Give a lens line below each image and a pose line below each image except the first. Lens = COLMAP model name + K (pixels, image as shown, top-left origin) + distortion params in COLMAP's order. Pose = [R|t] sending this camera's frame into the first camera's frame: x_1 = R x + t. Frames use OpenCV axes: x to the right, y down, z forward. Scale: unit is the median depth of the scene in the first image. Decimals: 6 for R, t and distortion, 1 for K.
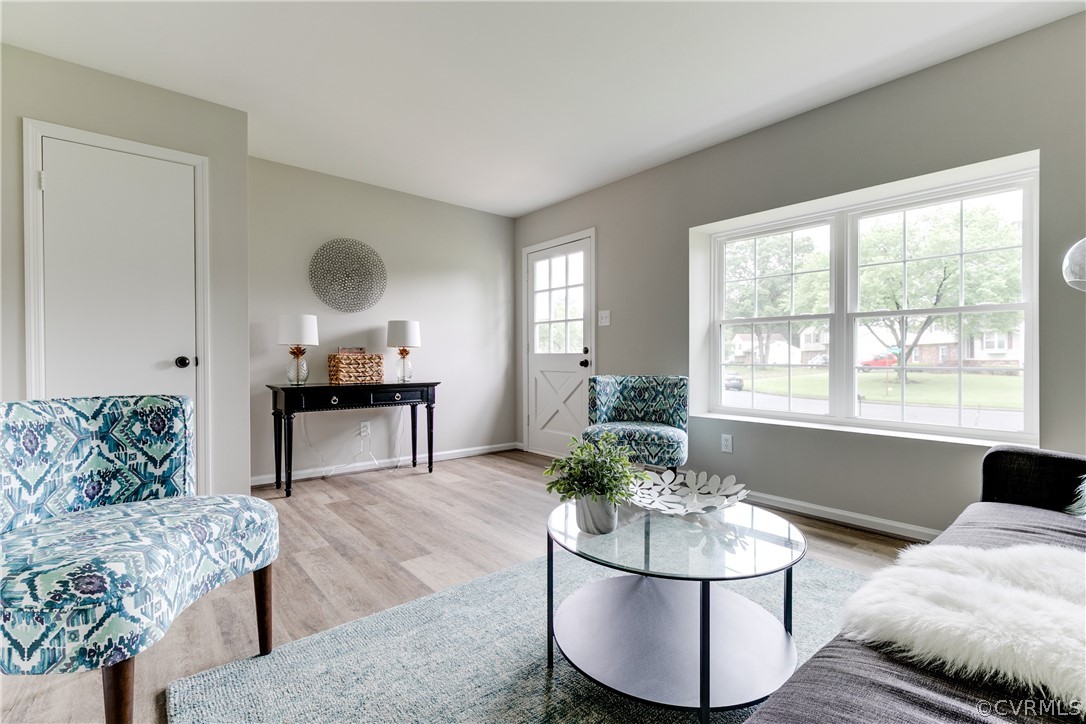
lens RADIAL K [[485.0, 0, 544.3], [0, 485.0, 360.6], [0, 0, 1]] dist [0.011586, -0.002705]
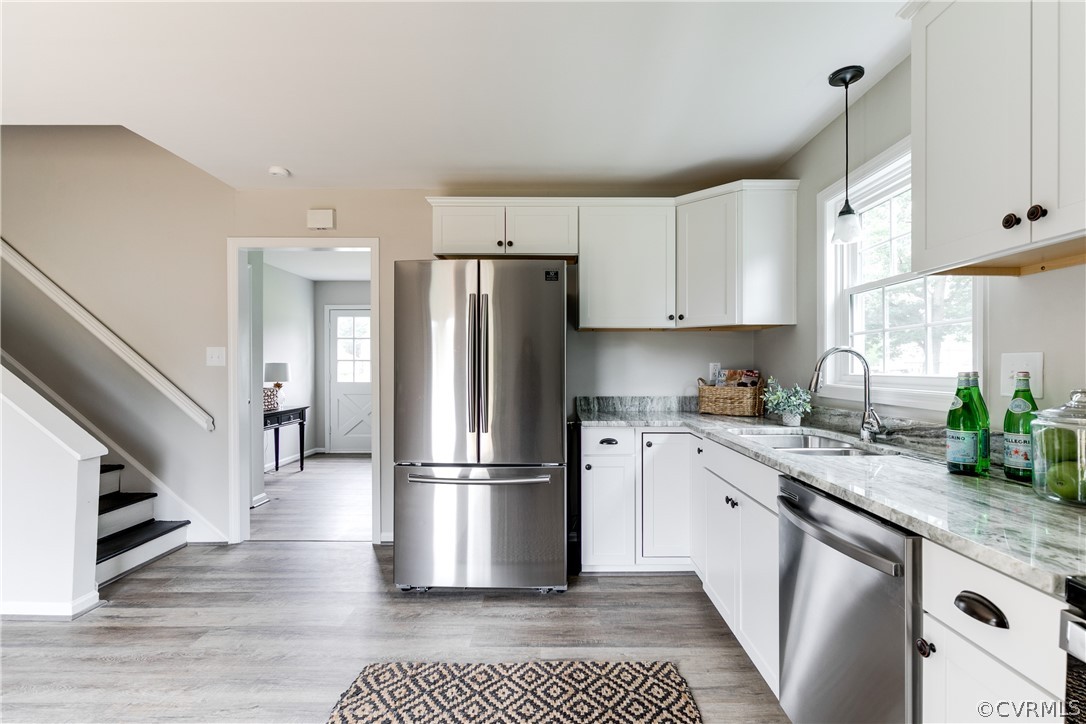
lens RADIAL K [[507.9, 0, 548.1], [0, 507.9, 363.6], [0, 0, 1]] dist [0.000143, 0.000037]
pose [[0.649150, 0.001726, 0.760659, -0.761225], [0.002476, 0.999987, -0.004382, -0.061195], [-0.760657, 0.004728, 0.649137, -0.429636]]
